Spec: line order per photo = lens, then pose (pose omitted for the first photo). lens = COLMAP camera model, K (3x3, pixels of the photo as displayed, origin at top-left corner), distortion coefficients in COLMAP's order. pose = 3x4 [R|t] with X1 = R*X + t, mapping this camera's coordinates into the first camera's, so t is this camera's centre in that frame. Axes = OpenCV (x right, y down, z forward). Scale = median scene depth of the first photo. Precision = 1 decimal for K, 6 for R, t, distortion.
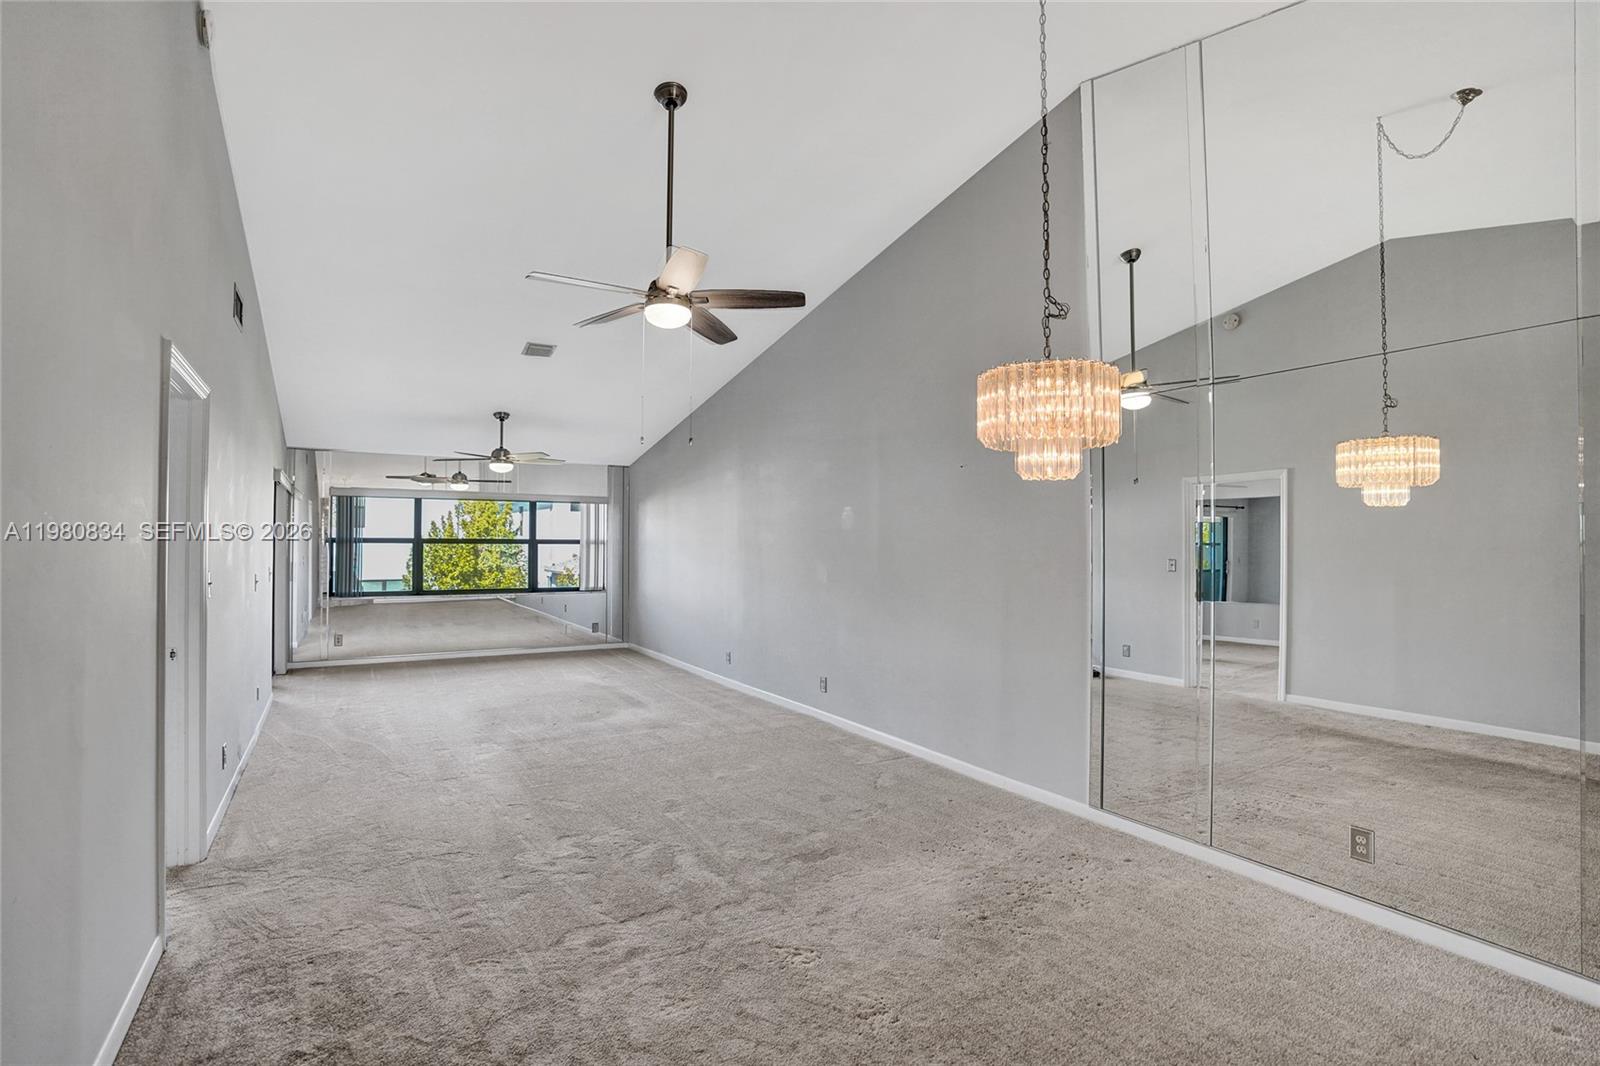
lens RADIAL K [[743.9, 0, 794.3], [0, 743.9, 533.2], [0, 0, 1]] dist [-0.055238, 0.013553]
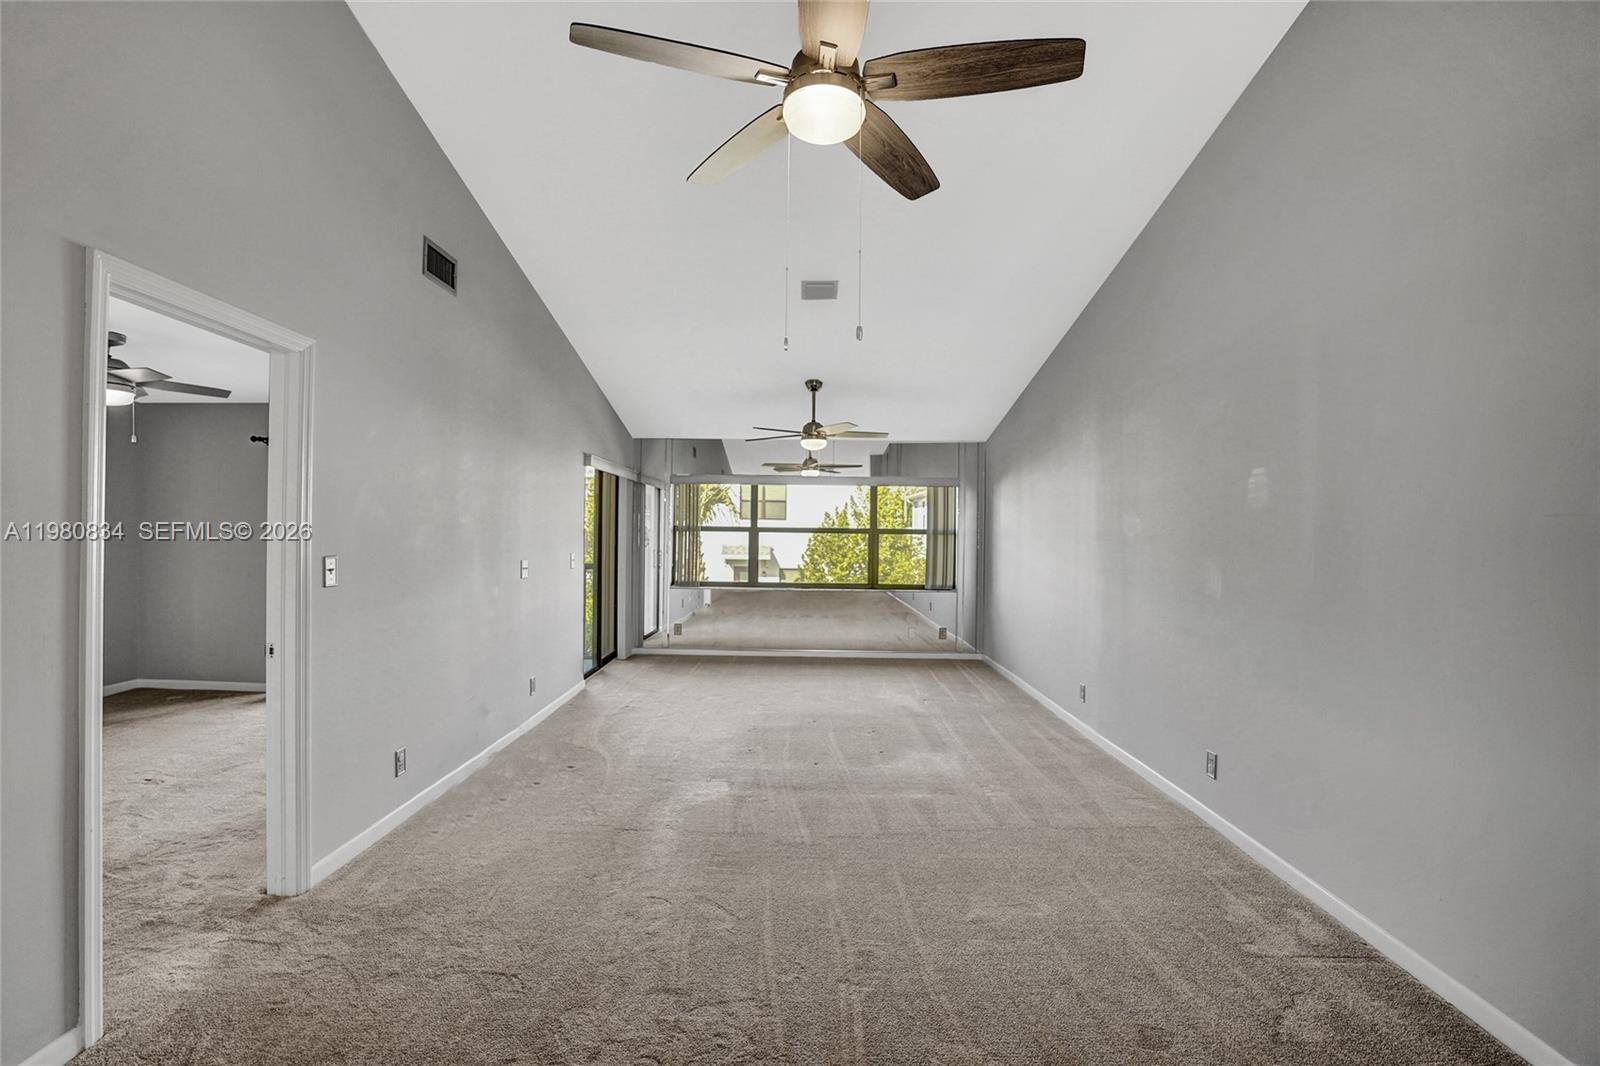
lens RADIAL K [[743.9, 0, 792.2], [0, 743.9, 539.2], [0, 0, 1]] dist [-0.055238, 0.013553]
pose [[0.846367, 0.011420, -0.532478, 0.052465], [-0.002746, 0.999850, 0.017078, 0.008349], [0.532594, -0.012992, 0.846271, 0.263798]]
